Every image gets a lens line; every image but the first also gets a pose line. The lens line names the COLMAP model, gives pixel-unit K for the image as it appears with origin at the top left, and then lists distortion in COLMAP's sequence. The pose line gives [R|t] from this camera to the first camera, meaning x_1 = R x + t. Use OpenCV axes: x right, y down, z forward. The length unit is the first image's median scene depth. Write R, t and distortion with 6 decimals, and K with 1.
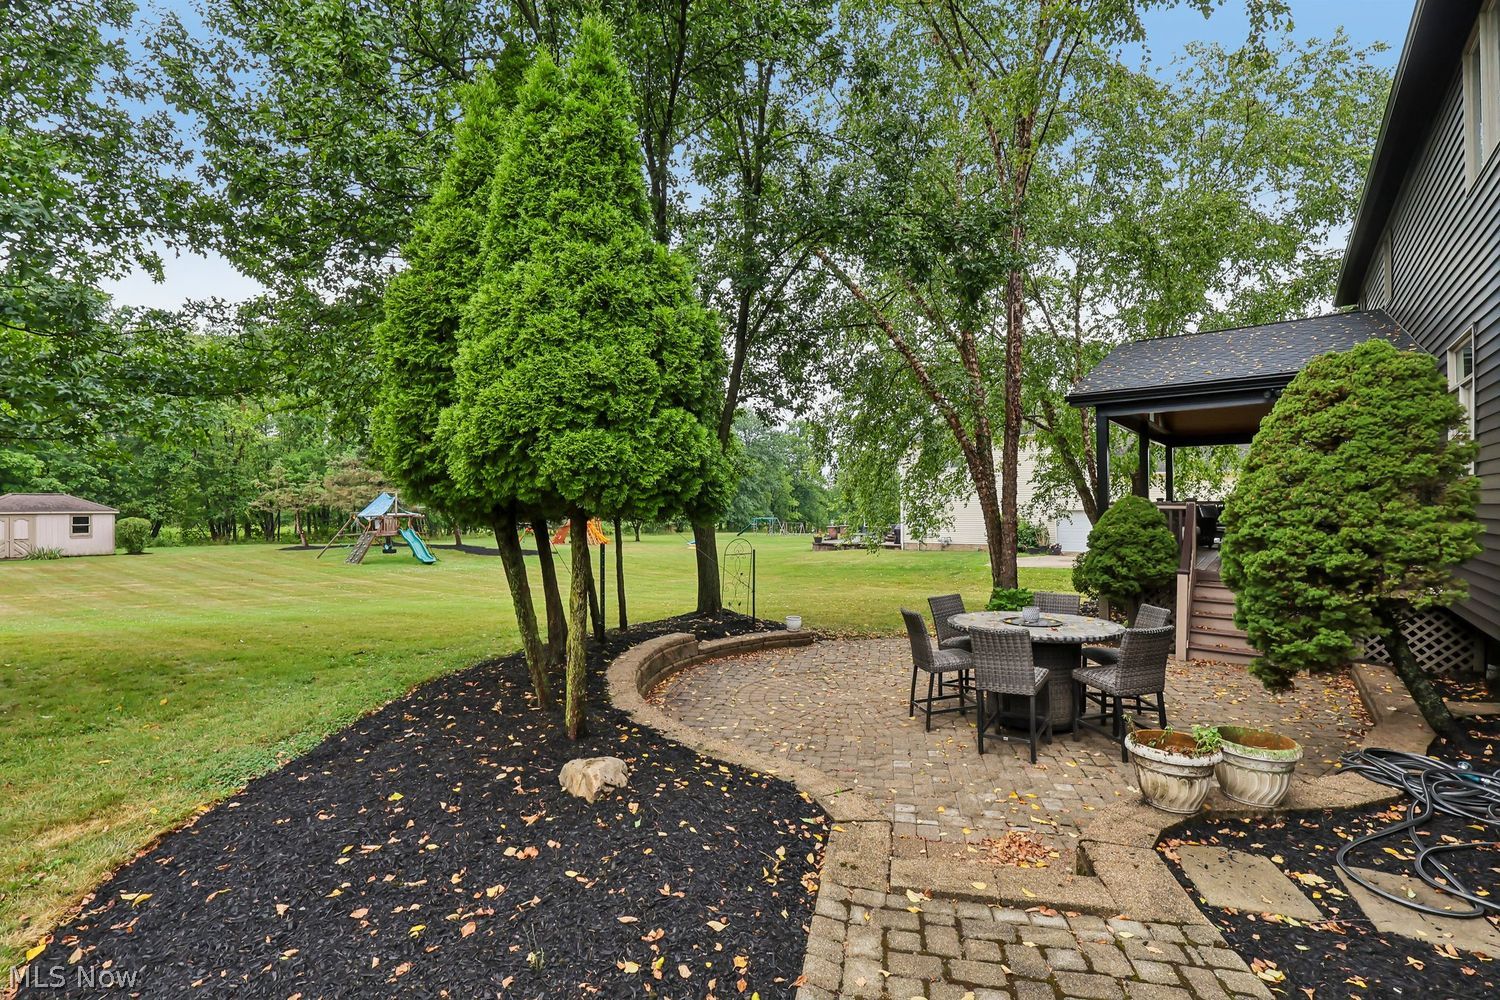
lens RADIAL K [[691.8, 0, 750.0], [0, 691.8, 500.0], [0, 0, 1]] dist [-0.002021, -0.000122]
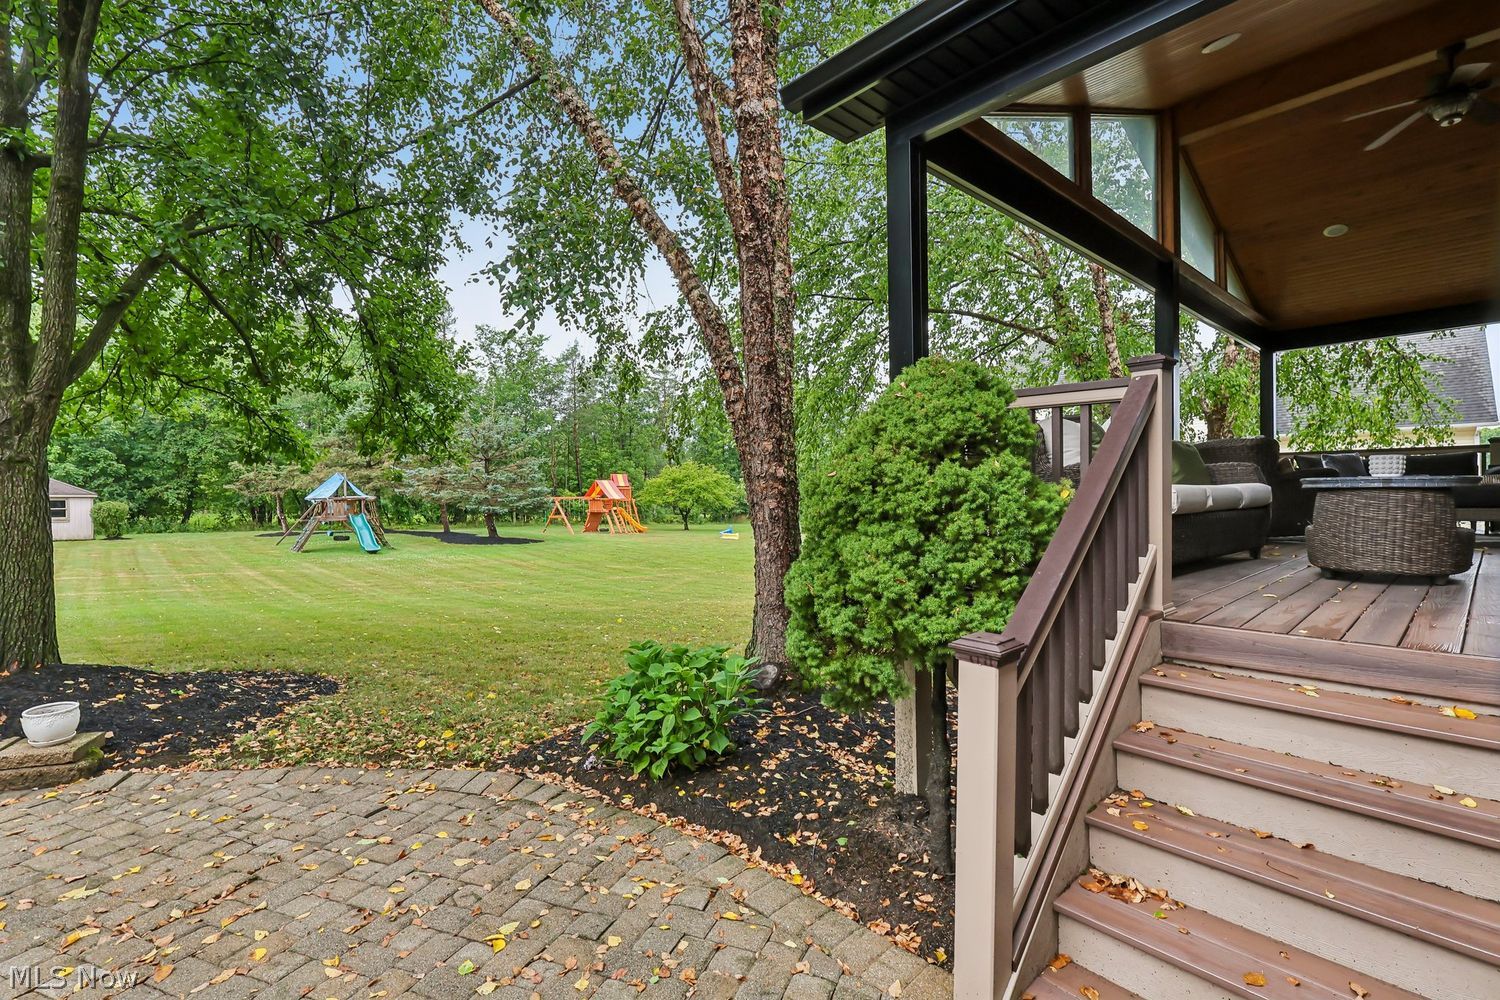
lens RADIAL K [[691.8, 0, 750.0], [0, 691.8, 500.0], [0, 0, 1]] dist [-0.002021, -0.000122]
pose [[0.984887, -0.002055, -0.173185, 0.154235], [0.004429, 0.999901, 0.013319, 0.014558], [0.173141, -0.013884, 0.984799, 0.203233]]
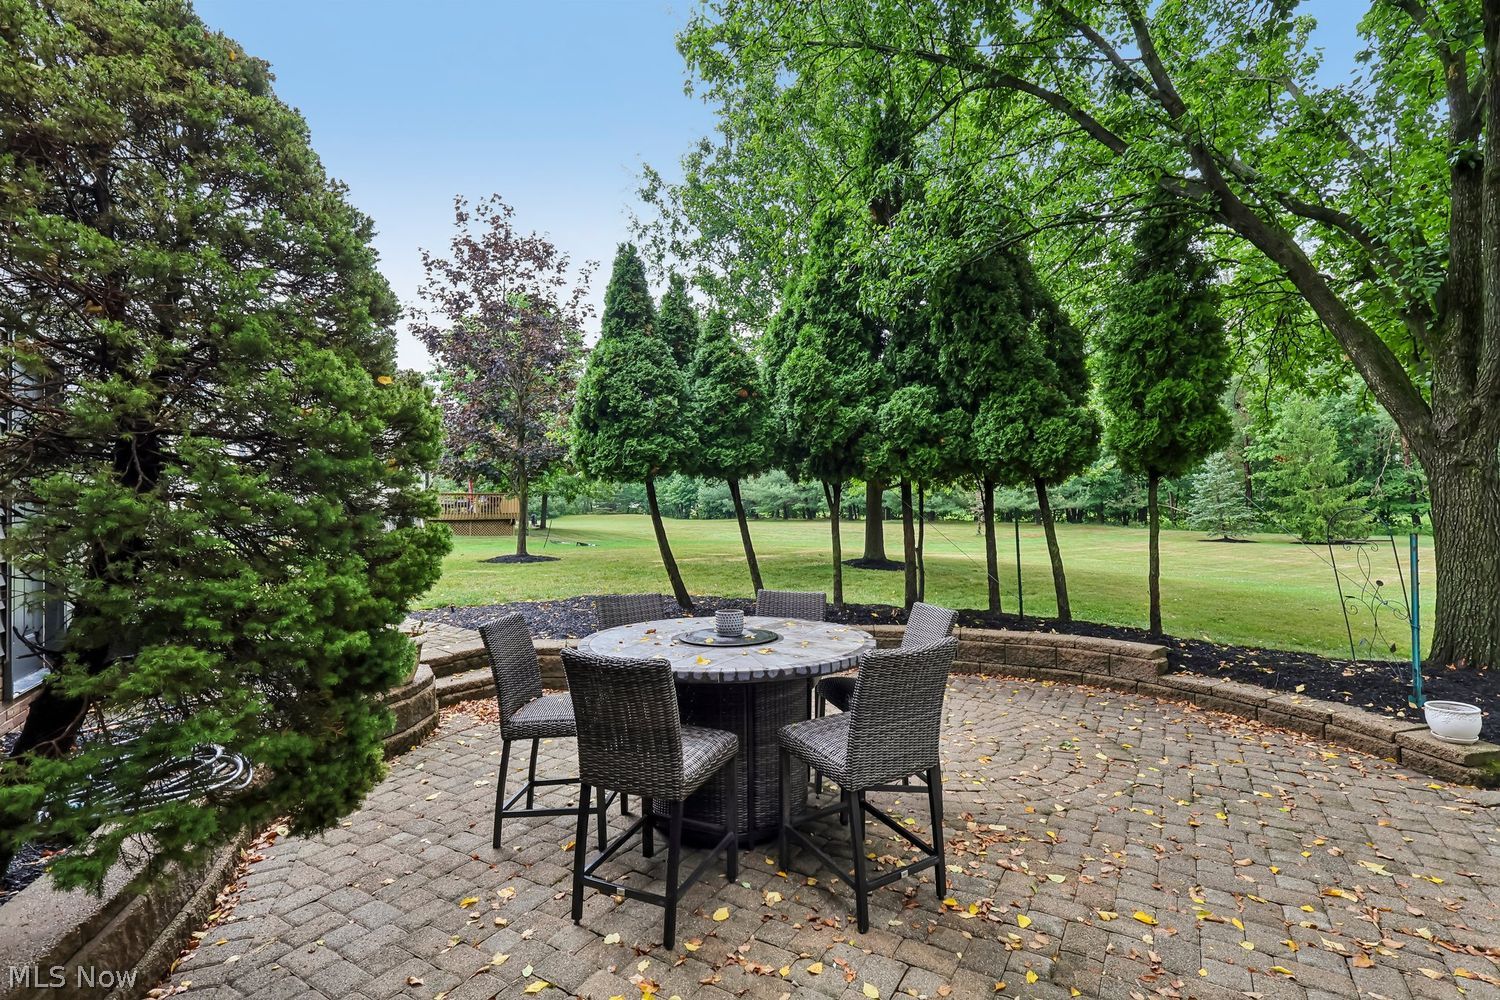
lens RADIAL K [[691.8, 0, 750.0], [0, 691.8, 500.0], [0, 0, 1]] dist [-0.002021, -0.000122]
pose [[-0.316826, -0.004929, -0.948471, 0.242645], [0.013686, 0.999859, -0.009768, 0.015627], [0.948385, -0.016075, -0.316714, 0.306228]]
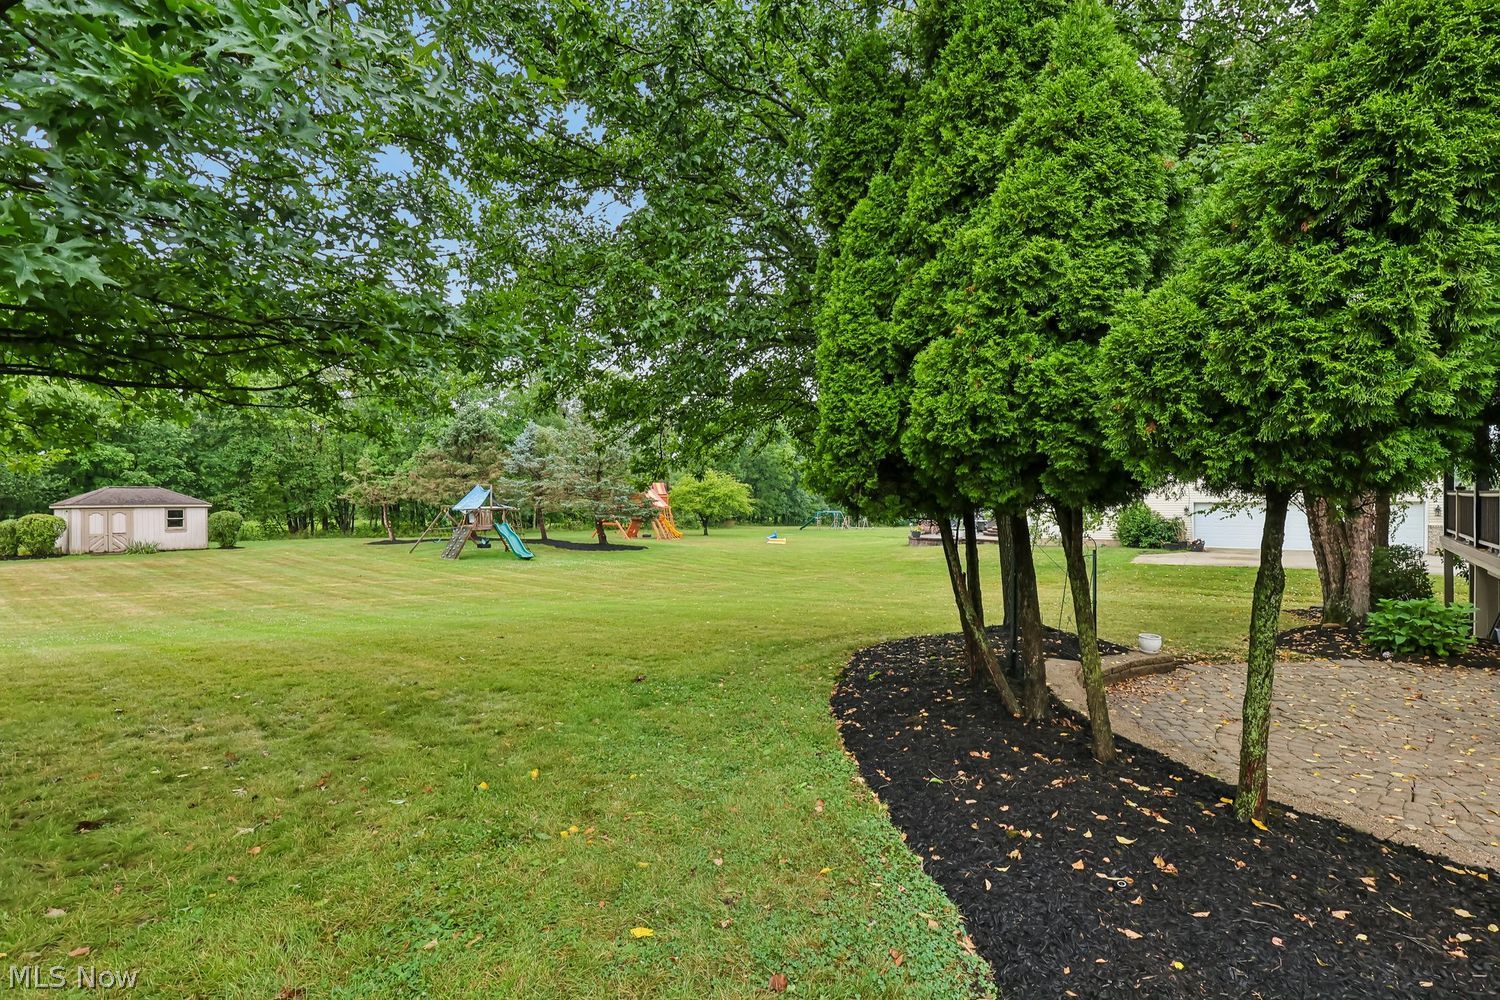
lens RADIAL K [[691.8, 0, 750.0], [0, 691.8, 500.0], [0, 0, 1]] dist [-0.002021, -0.000122]
pose [[0.998972, -0.001201, -0.045322, -0.106525], [0.001638, 0.999953, 0.009591, 0.001689], [0.045308, -0.009656, 0.998926, 0.056326]]
